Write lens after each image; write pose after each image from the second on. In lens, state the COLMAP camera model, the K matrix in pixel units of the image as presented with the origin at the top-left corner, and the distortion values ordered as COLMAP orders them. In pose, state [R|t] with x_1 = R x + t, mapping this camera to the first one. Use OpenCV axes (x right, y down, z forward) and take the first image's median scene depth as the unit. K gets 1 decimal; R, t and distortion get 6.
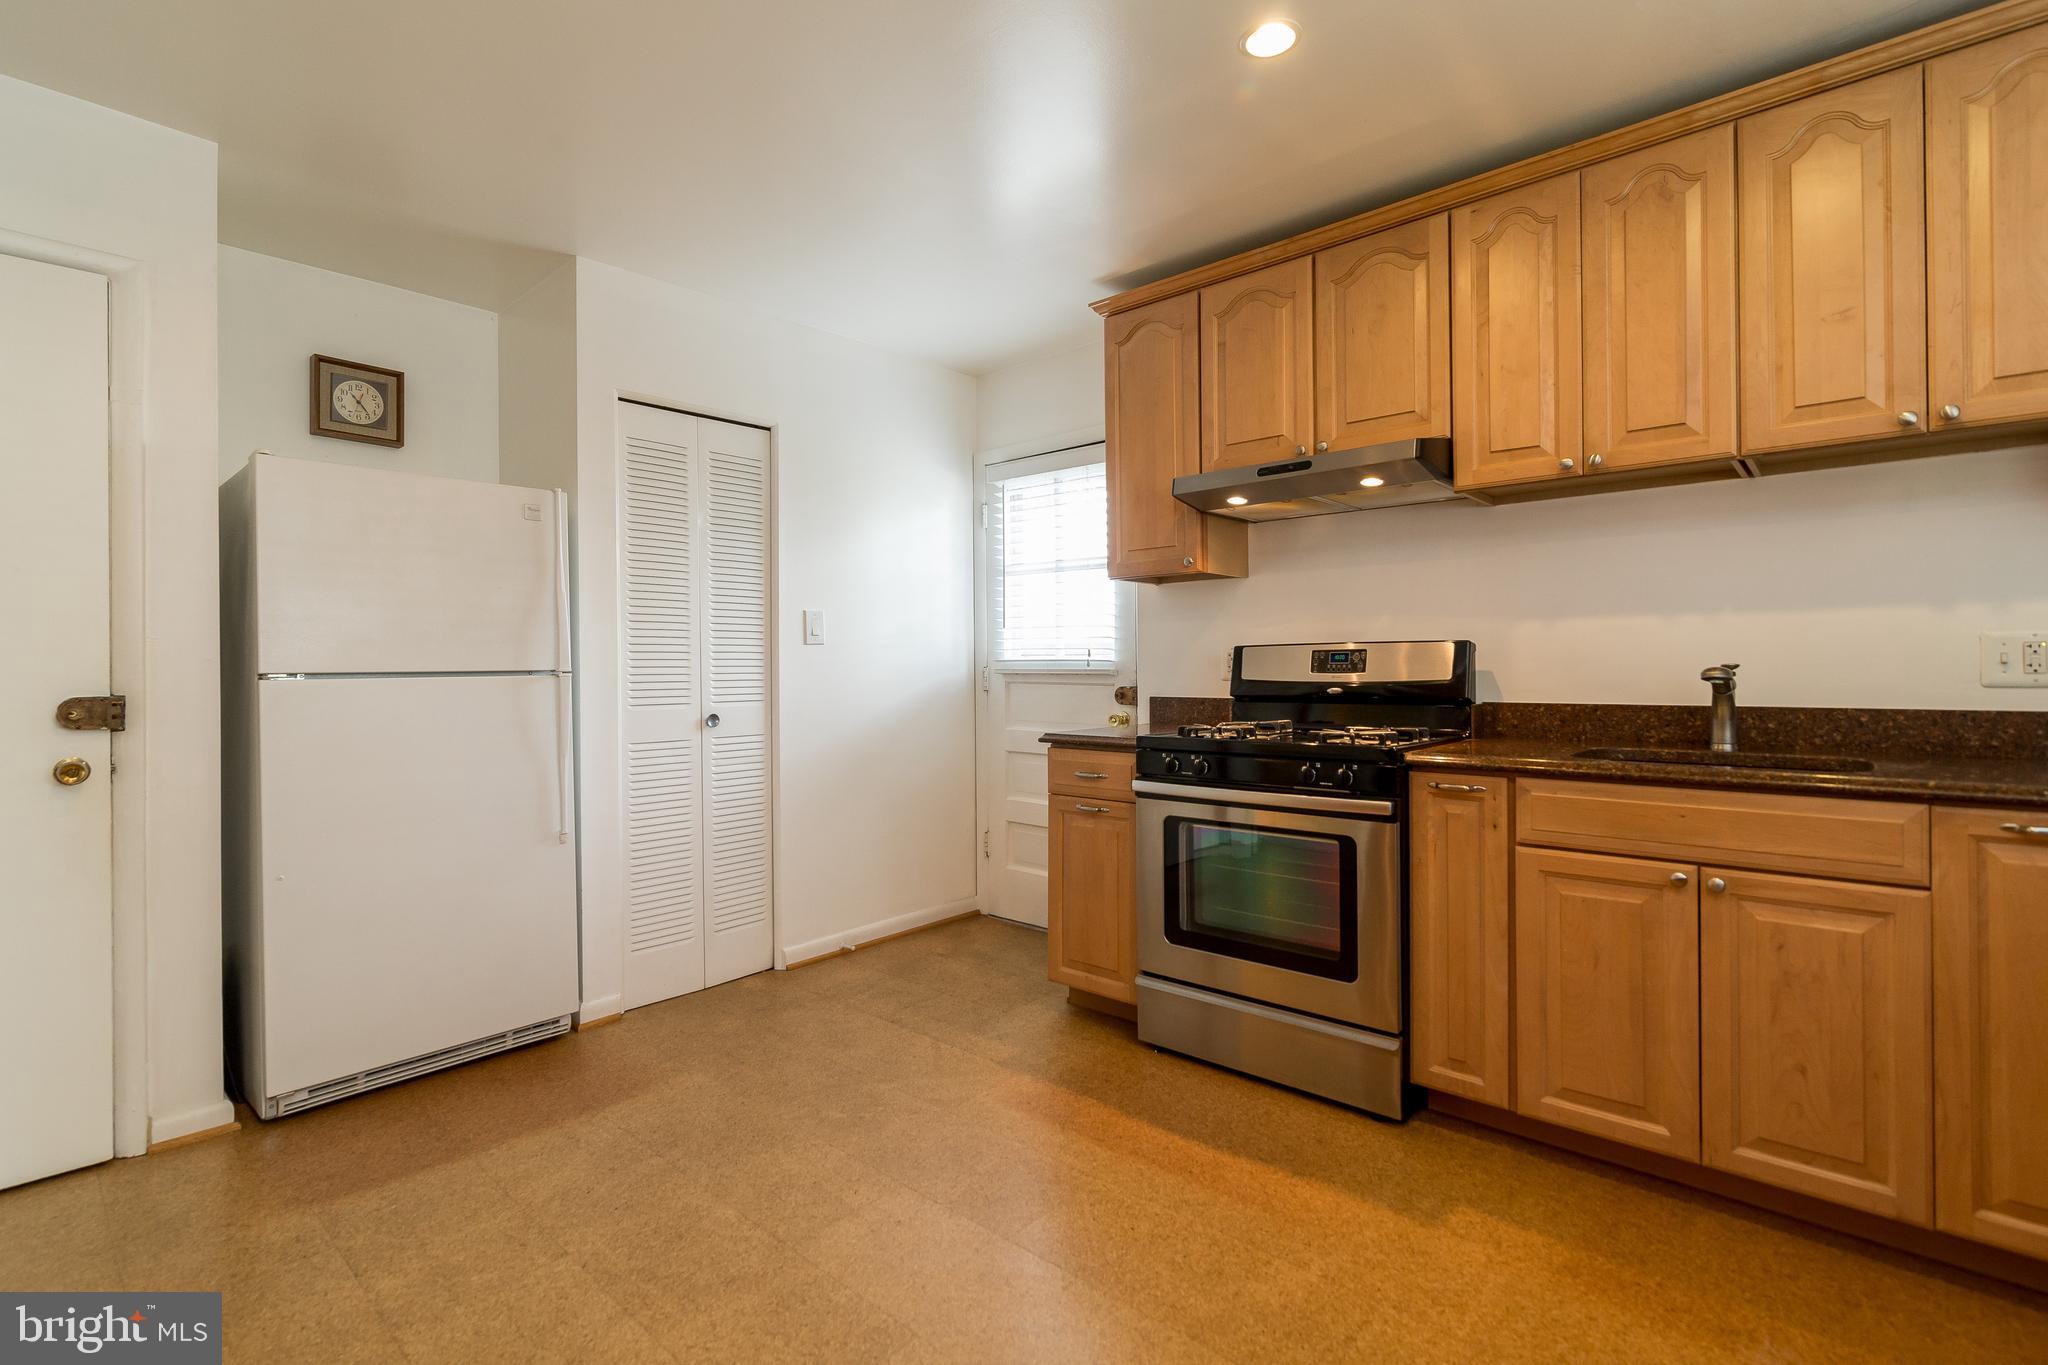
lens RADIAL K [[936.9, 0, 1007.6], [0, 936.9, 658.7], [0, 0, 1]] dist [-0.003801, -0.000519]
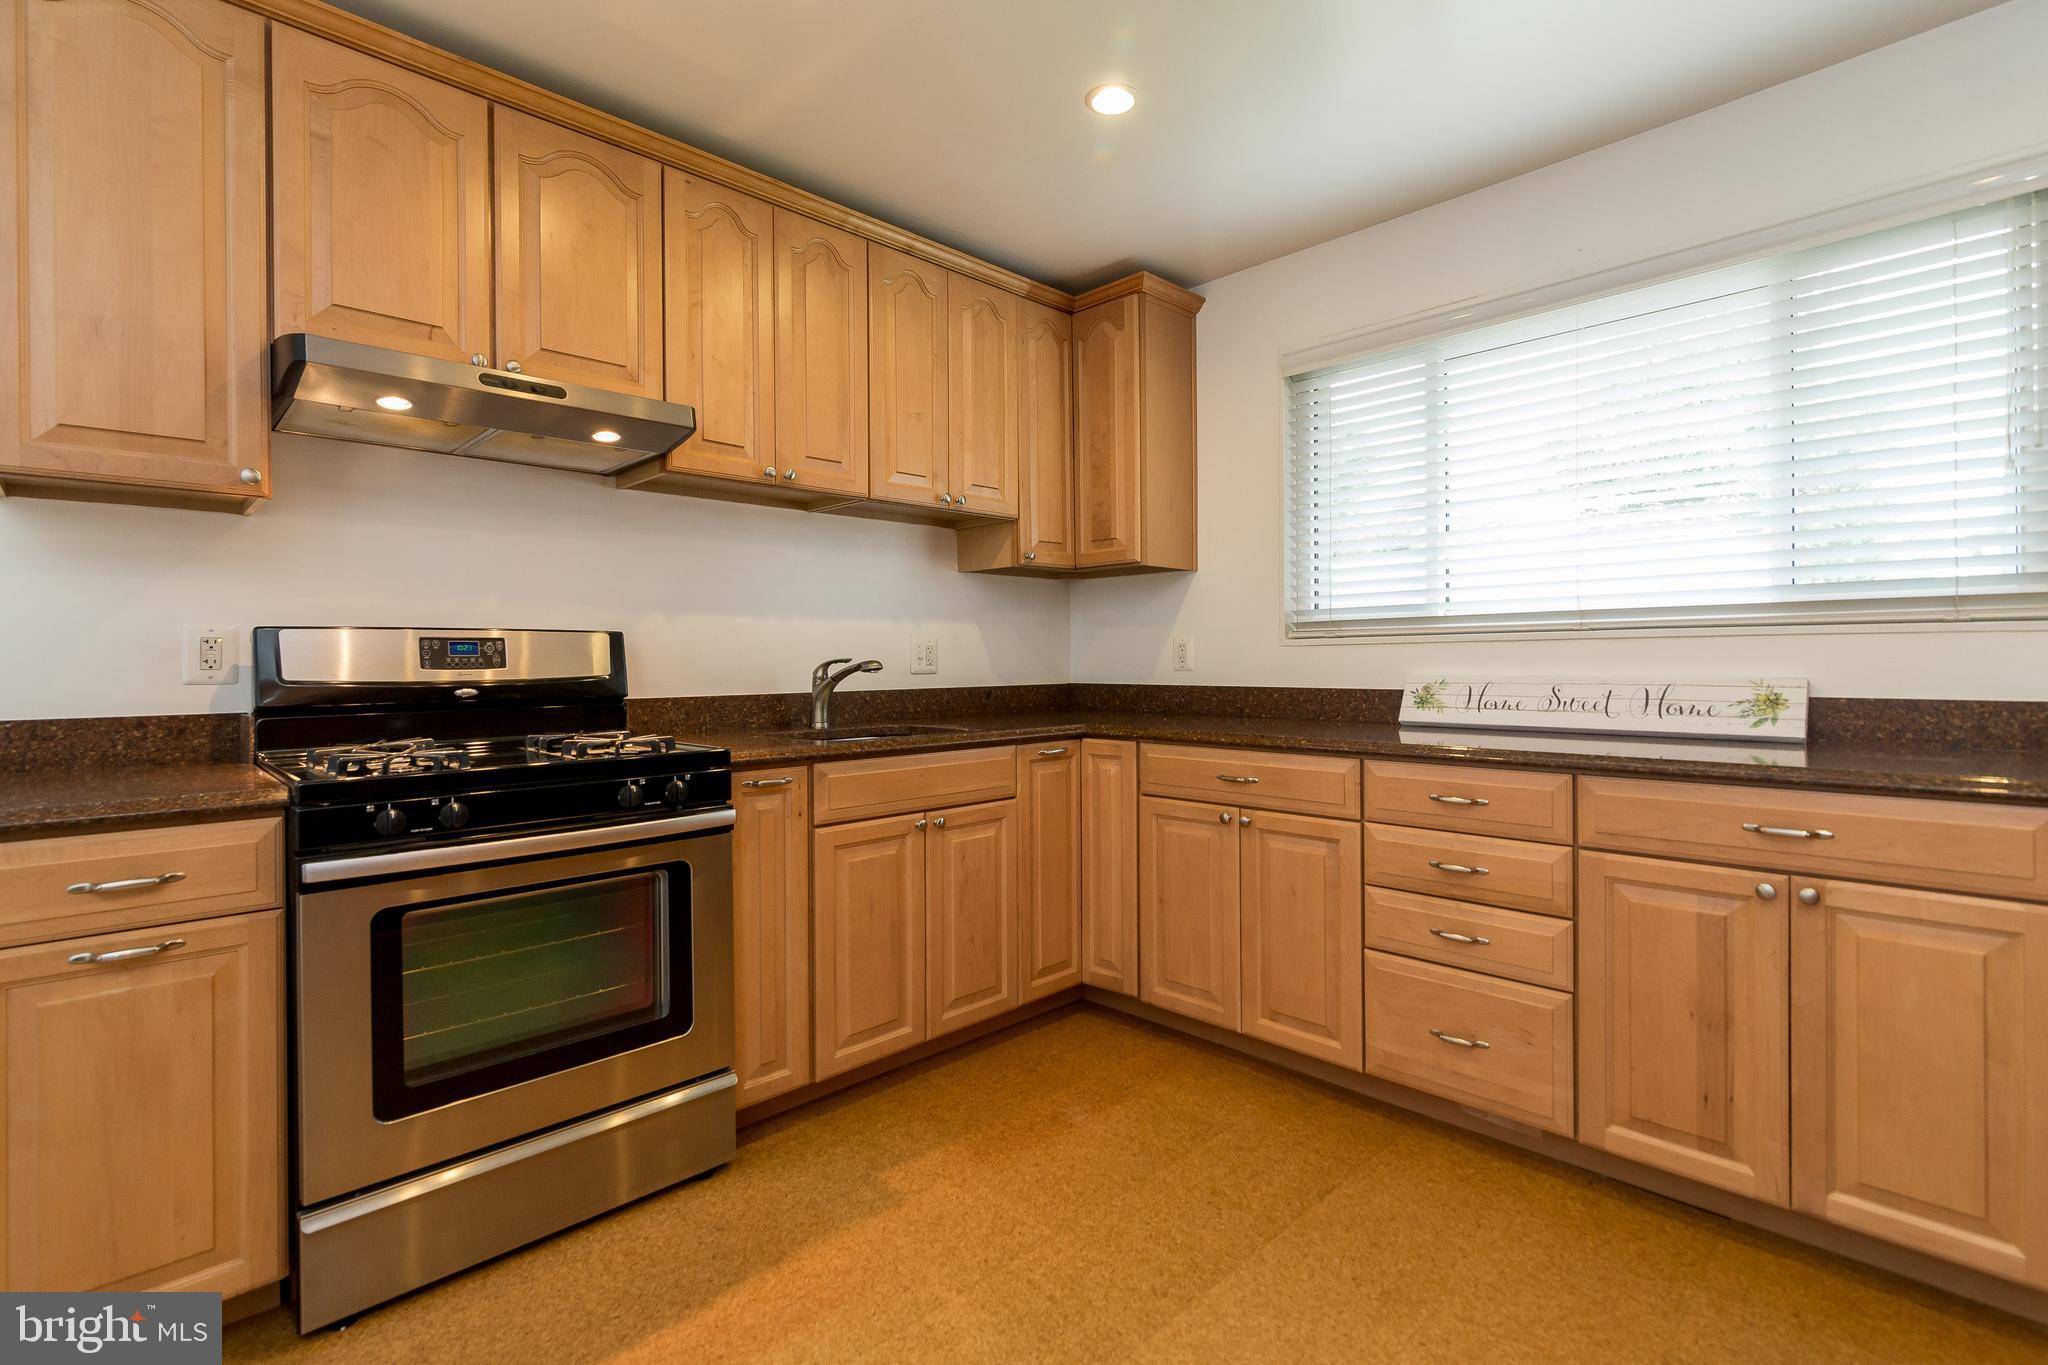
lens RADIAL K [[936.9, 0, 1007.6], [0, 936.9, 658.7], [0, 0, 1]] dist [-0.003801, -0.000519]
pose [[0.065310, 0.008543, 0.997828, -0.448877], [-0.002729, 0.999961, -0.008382, 0.014977], [-0.997861, -0.002176, 0.065330, 0.644339]]
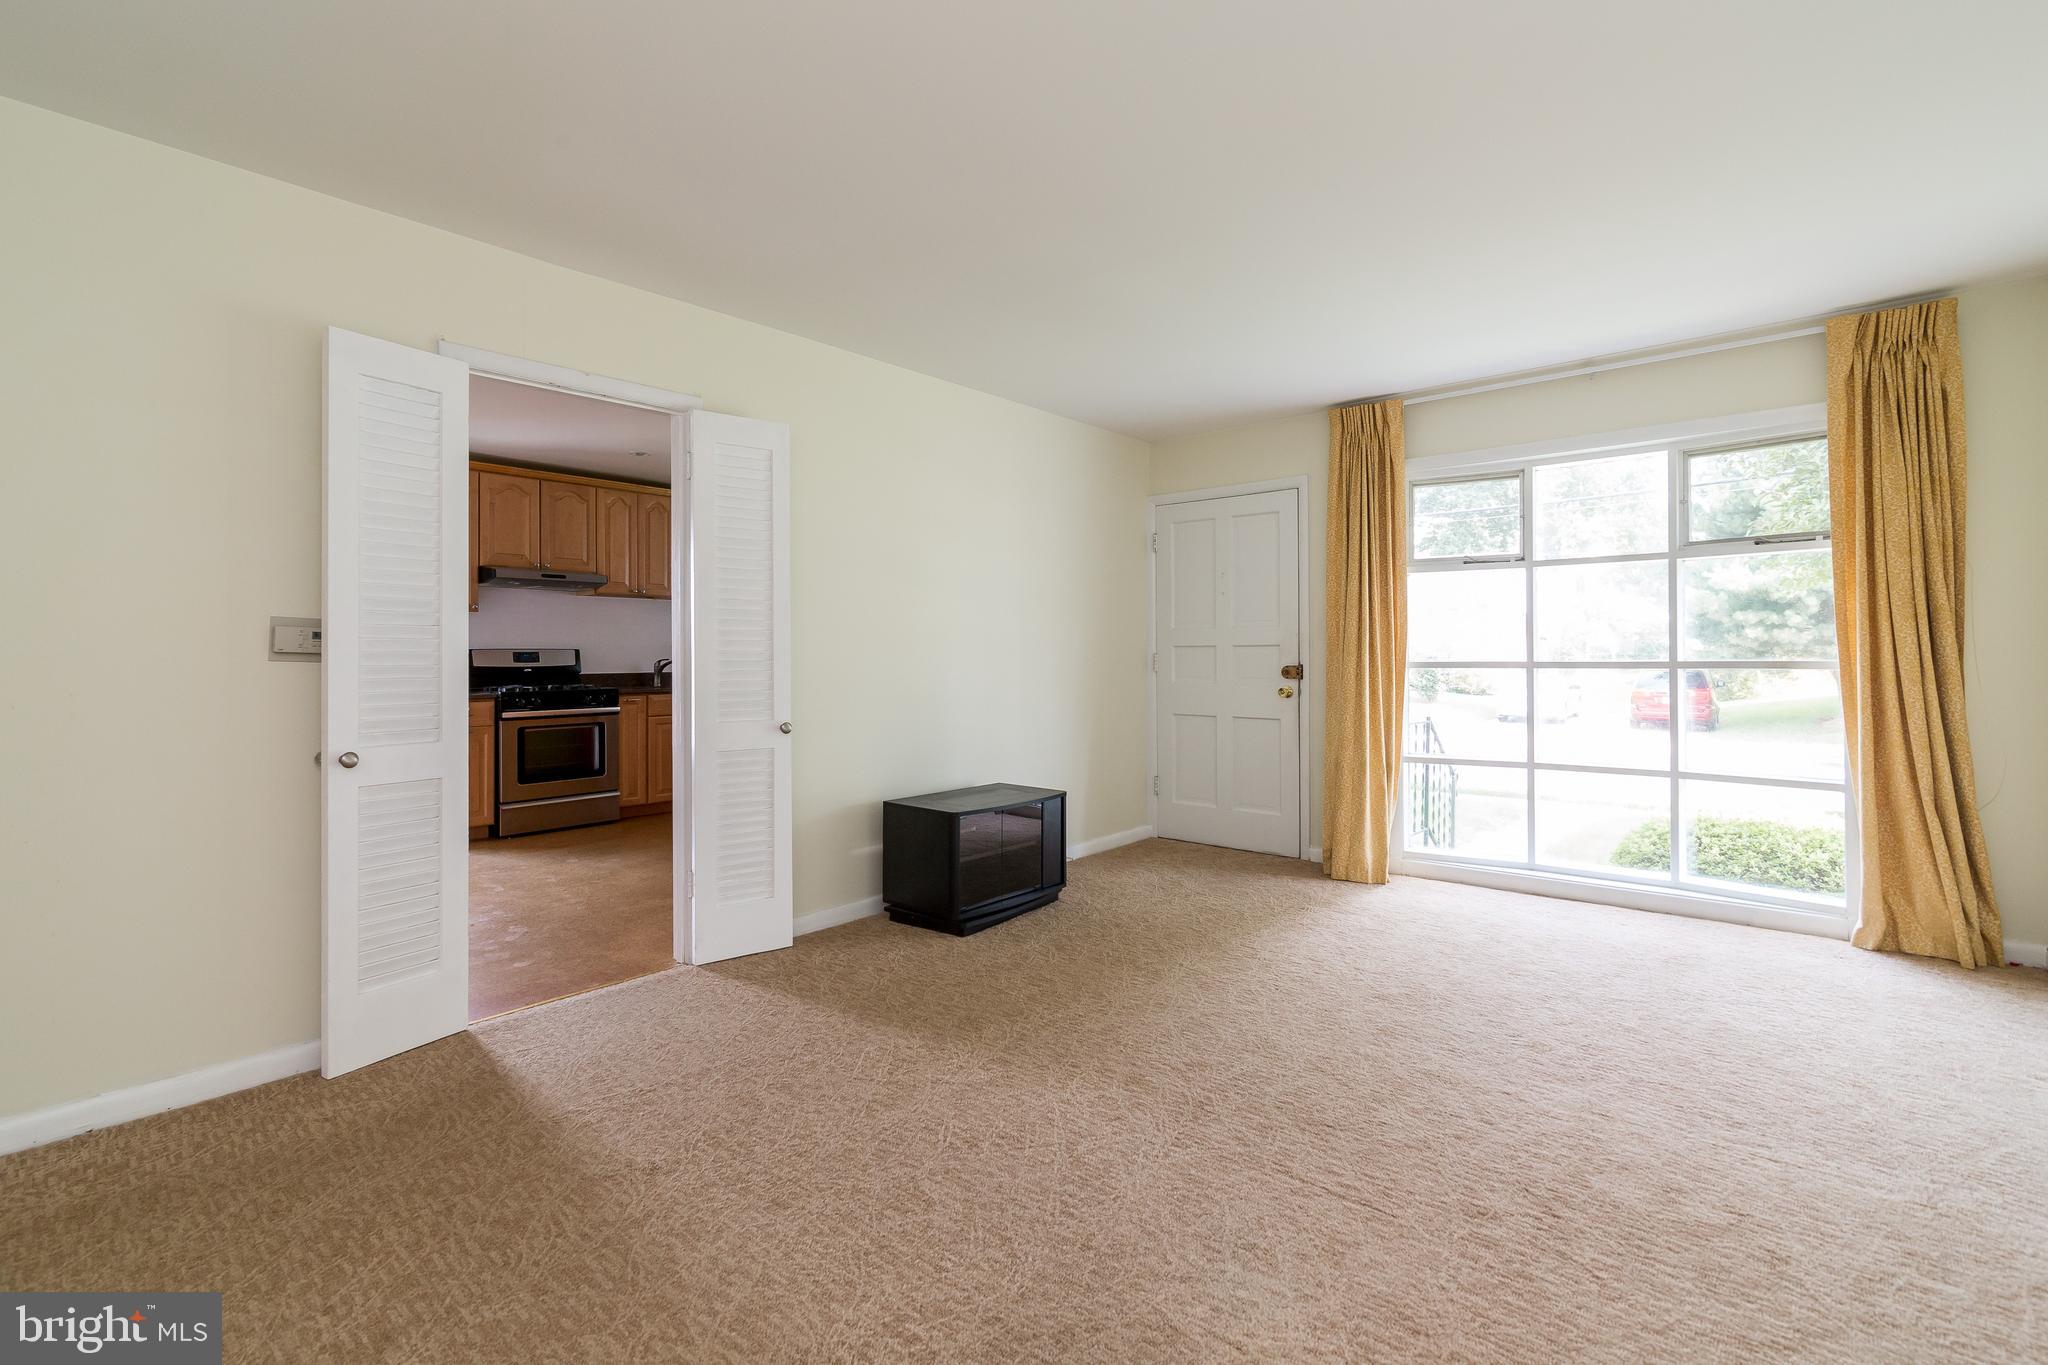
lens RADIAL K [[936.9, 0, 1007.6], [0, 936.9, 658.7], [0, 0, 1]] dist [-0.003801, -0.000519]
pose [[-0.015613, 0.002806, 0.999874, -2.328190], [-0.005519, 0.999981, -0.002892, 0.006981], [-0.999863, -0.005564, -0.015597, -0.128203]]
